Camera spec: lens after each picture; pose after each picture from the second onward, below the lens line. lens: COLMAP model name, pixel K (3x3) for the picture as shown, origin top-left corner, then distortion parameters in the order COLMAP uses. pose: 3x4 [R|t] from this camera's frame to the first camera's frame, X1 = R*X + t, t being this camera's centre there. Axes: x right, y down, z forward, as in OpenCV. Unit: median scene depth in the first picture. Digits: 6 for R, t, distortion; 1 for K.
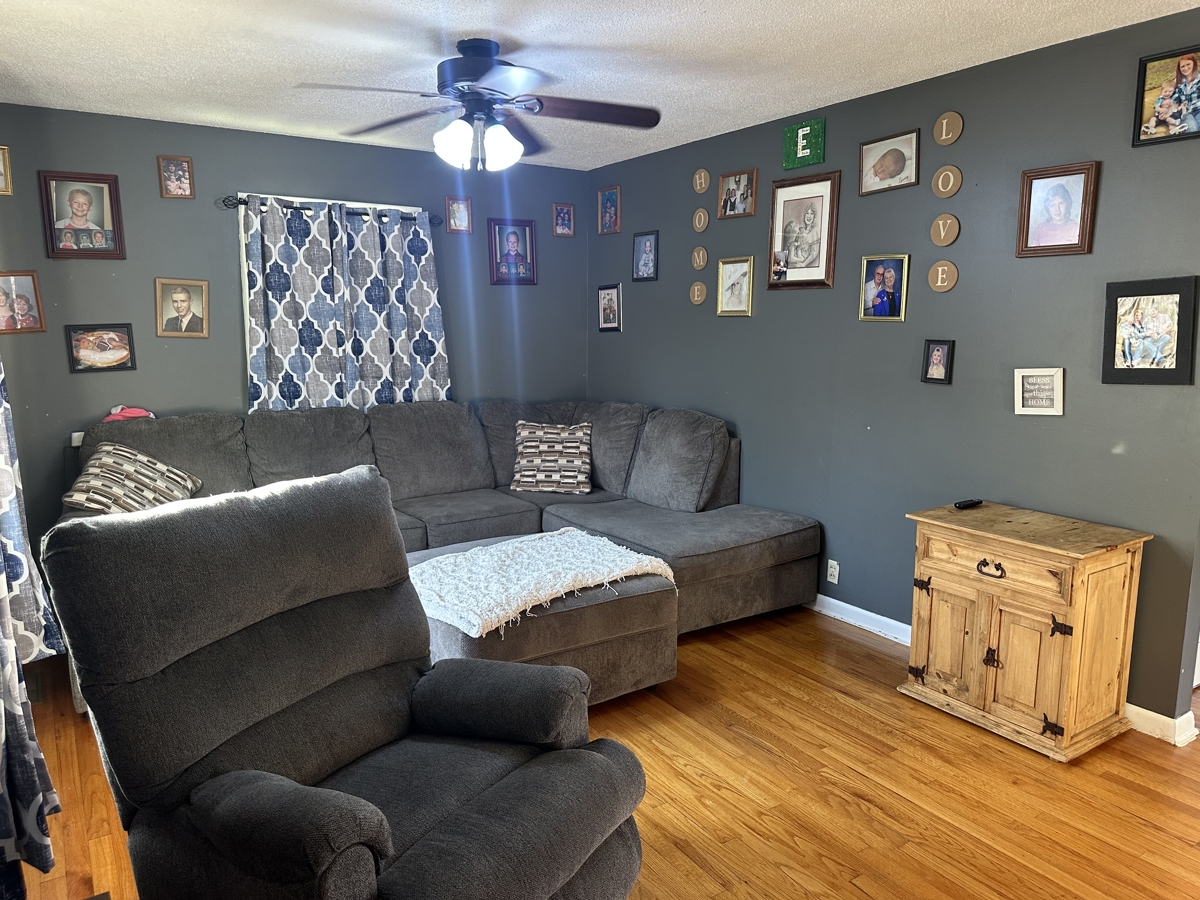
lens RADIAL K [[845.2, 0, 595.3], [0, 845.2, 453.2], [0, 0, 1]] dist [0.169366, -0.267703]
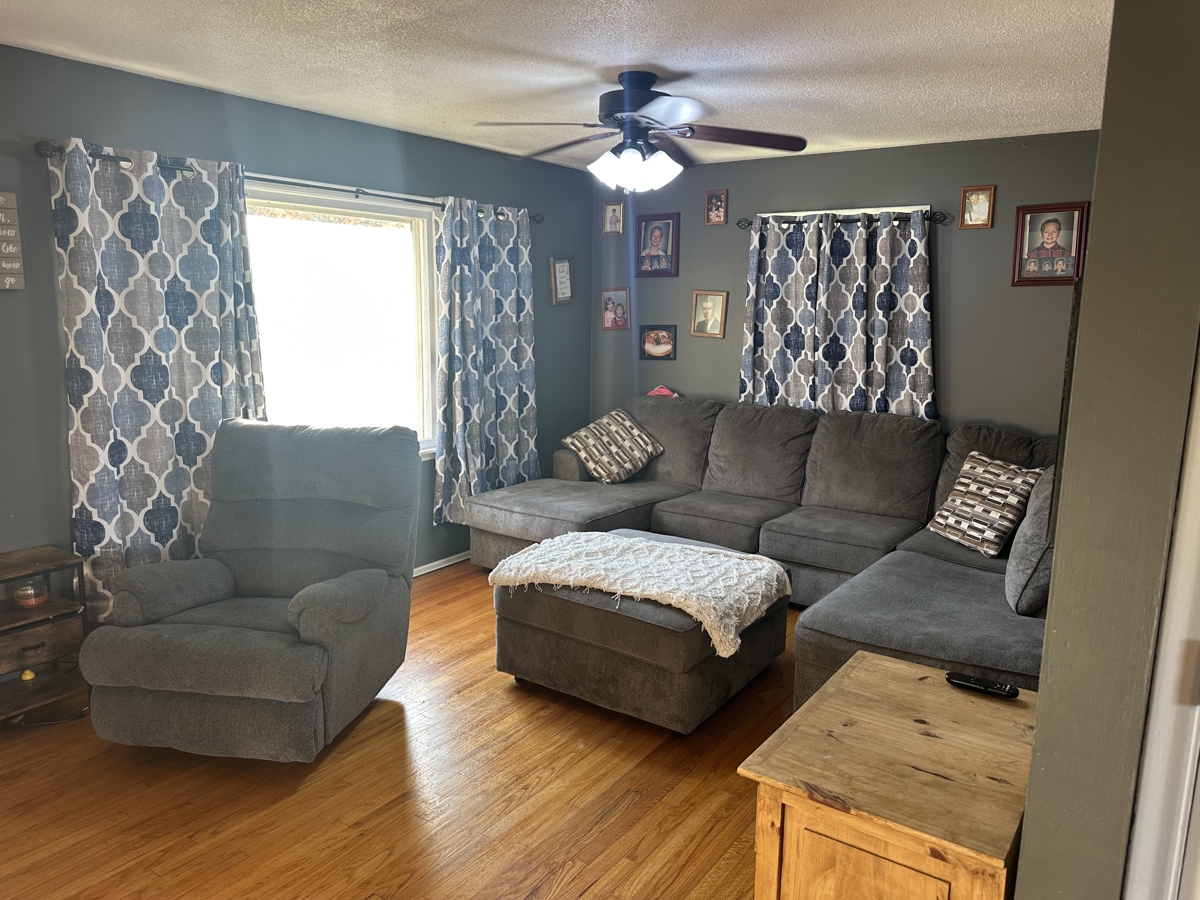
lens RADIAL K [[828.3, 0, 603.6], [0, 828.3, 456.7], [0, 0, 1]] dist [0.161021, -0.291357]
pose [[0.369220, 0.172039, -0.913280, 0.584509], [-0.164500, 0.979297, 0.117971, -0.078984], [0.914667, 0.106677, 0.389876, 0.393523]]
